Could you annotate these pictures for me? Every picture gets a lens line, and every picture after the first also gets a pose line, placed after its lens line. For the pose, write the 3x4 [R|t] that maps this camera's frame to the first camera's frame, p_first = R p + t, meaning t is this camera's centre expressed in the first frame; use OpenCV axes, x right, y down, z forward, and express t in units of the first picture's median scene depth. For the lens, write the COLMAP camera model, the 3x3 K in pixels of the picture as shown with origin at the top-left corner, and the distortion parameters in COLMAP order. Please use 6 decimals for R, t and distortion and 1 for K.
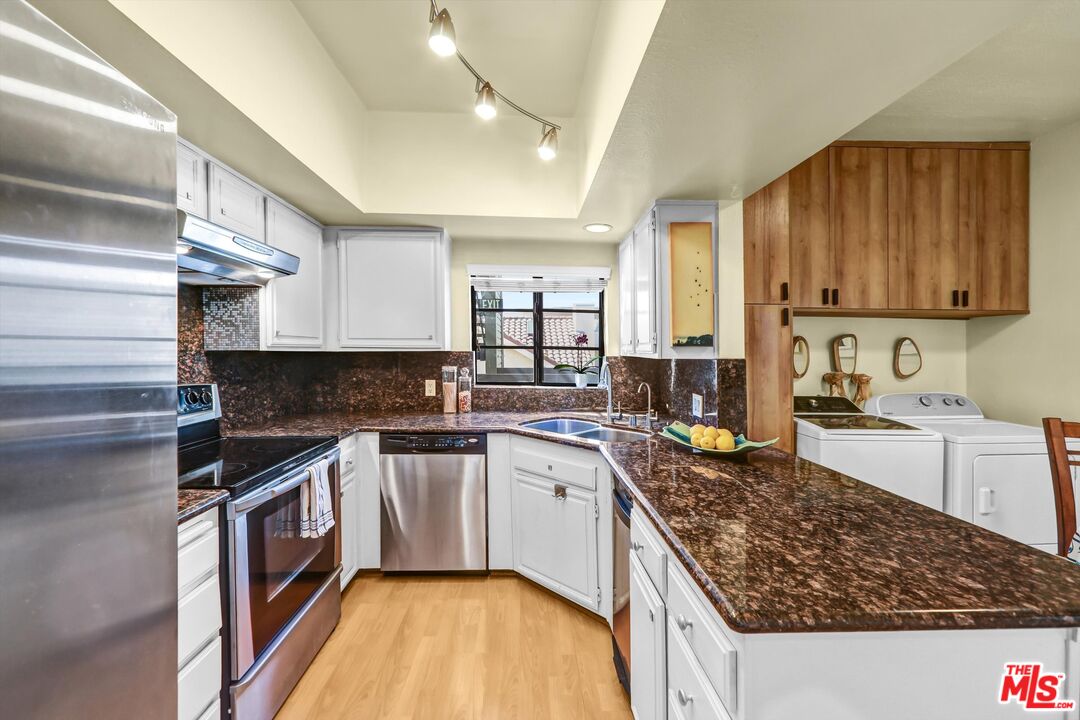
lens RADIAL K [[429.3, 0, 537.6], [0, 429.3, 353.1], [0, 0, 1]] dist [-0.000778, 0.000413]
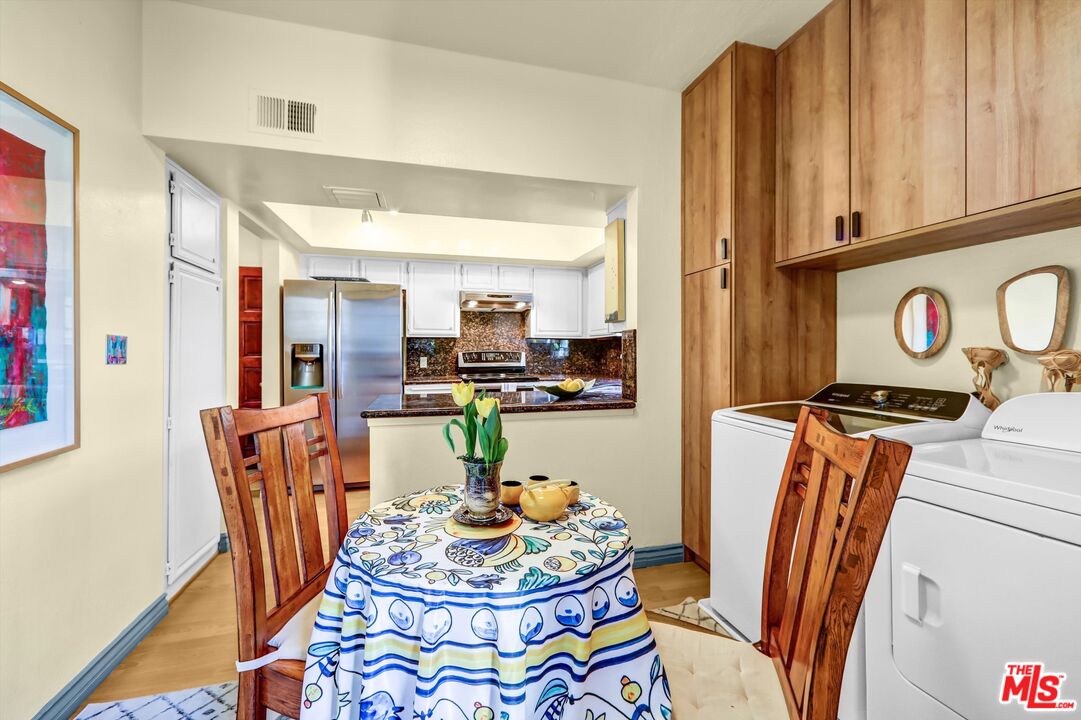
lens RADIAL K [[429.7, 0, 538.1], [0, 429.7, 353.1], [0, 0, 1]] dist [-0.000778, 0.000413]
pose [[0.232534, -0.002138, -0.972586, 1.224238], [-0.009184, 0.999948, -0.004394, 0.066989], [0.972545, 0.009954, 0.232503, 0.405725]]
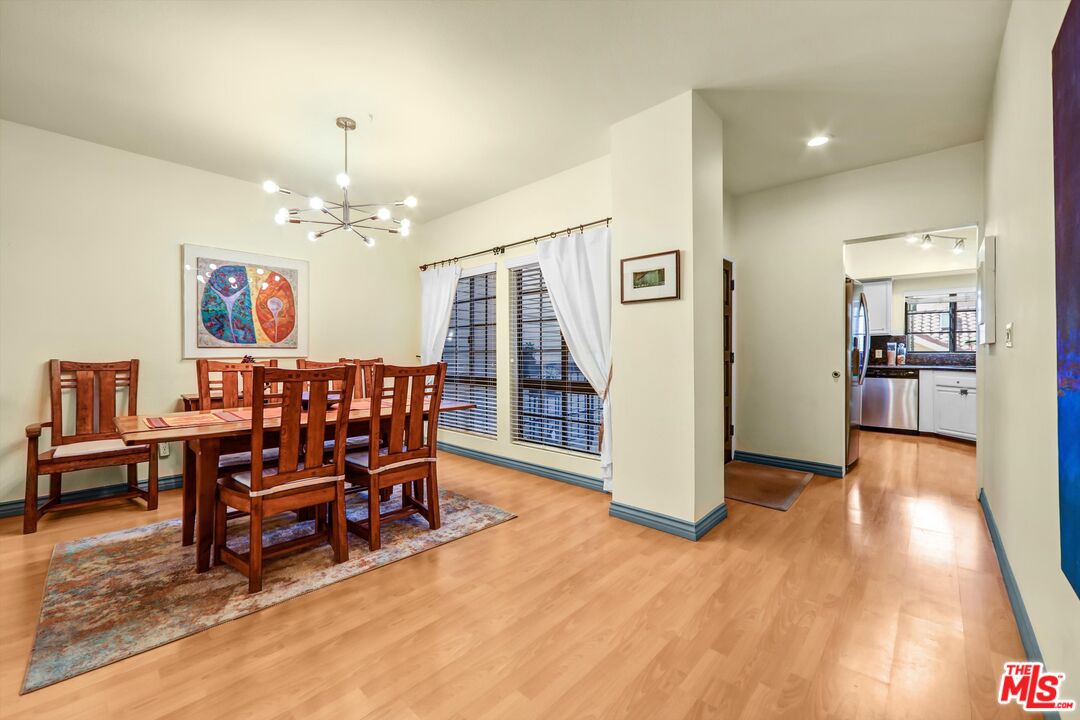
lens RADIAL K [[420.2, 0, 532.3], [0, 420.2, 364.1], [0, 0, 1]] dist [0.000414, 0.000059]
pose [[0.702959, 0.010188, -0.711158, 0.020308], [-0.001330, 0.999914, 0.013011, 0.122110], [0.711229, -0.008200, 0.702912, -1.841077]]
